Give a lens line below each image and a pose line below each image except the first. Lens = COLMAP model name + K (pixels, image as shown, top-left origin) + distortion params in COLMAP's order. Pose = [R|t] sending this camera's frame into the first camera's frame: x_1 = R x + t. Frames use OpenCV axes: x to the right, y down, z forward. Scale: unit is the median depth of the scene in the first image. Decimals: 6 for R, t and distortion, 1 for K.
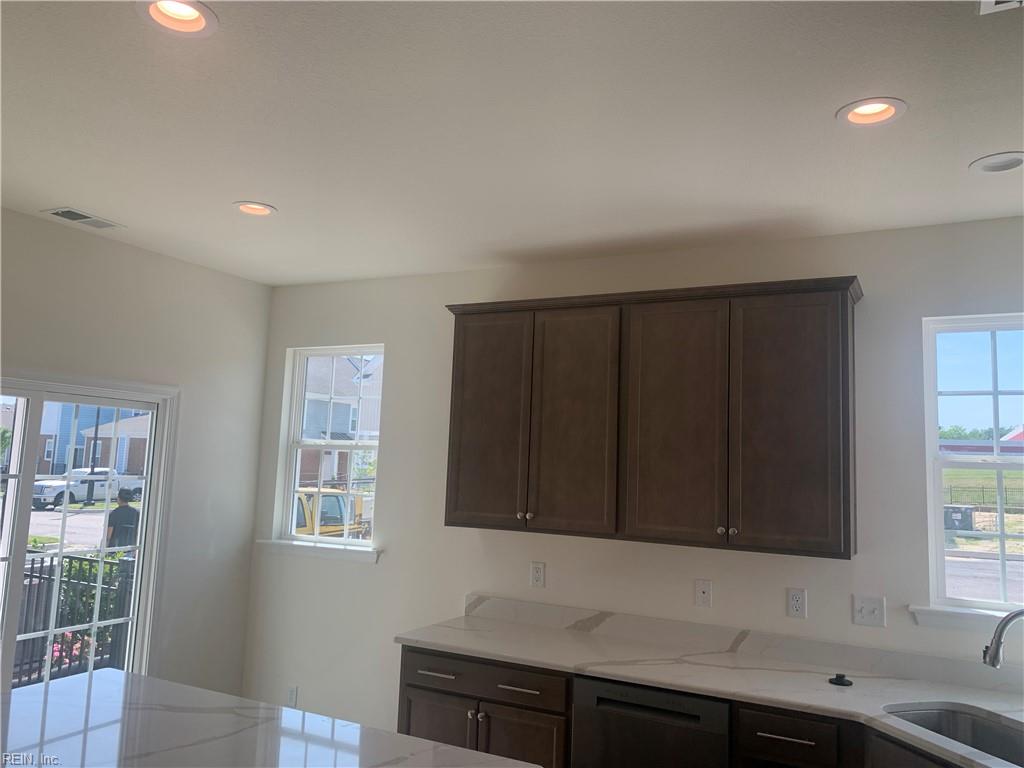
lens RADIAL K [[780.0, 0, 510.3], [0, 780.0, 379.2], [0, 0, 1]] dist [0.013645, -0.017170]
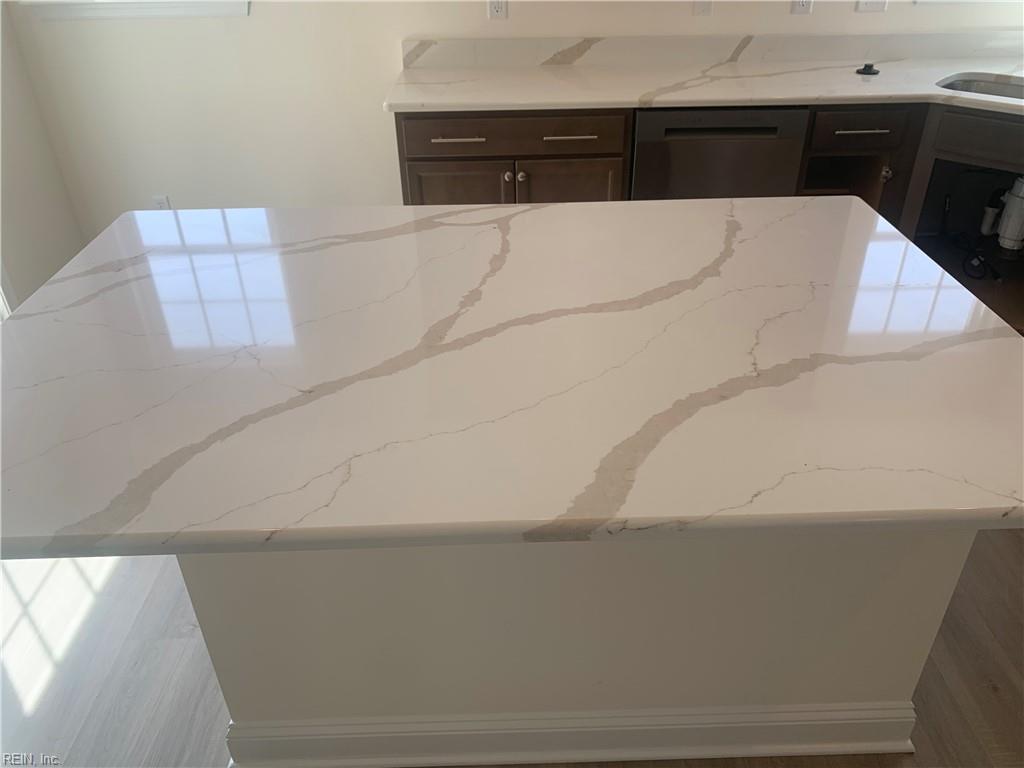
lens RADIAL K [[780.0, 0, 512.0], [0, 780.0, 378.2], [0, 0, 1]] dist [0.013645, -0.017170]
pose [[0.880987, -0.294277, 0.370490, -0.428900], [-0.005676, 0.776415, 0.630196, 0.050018], [-0.473106, -0.557297, 0.682341, 0.264461]]
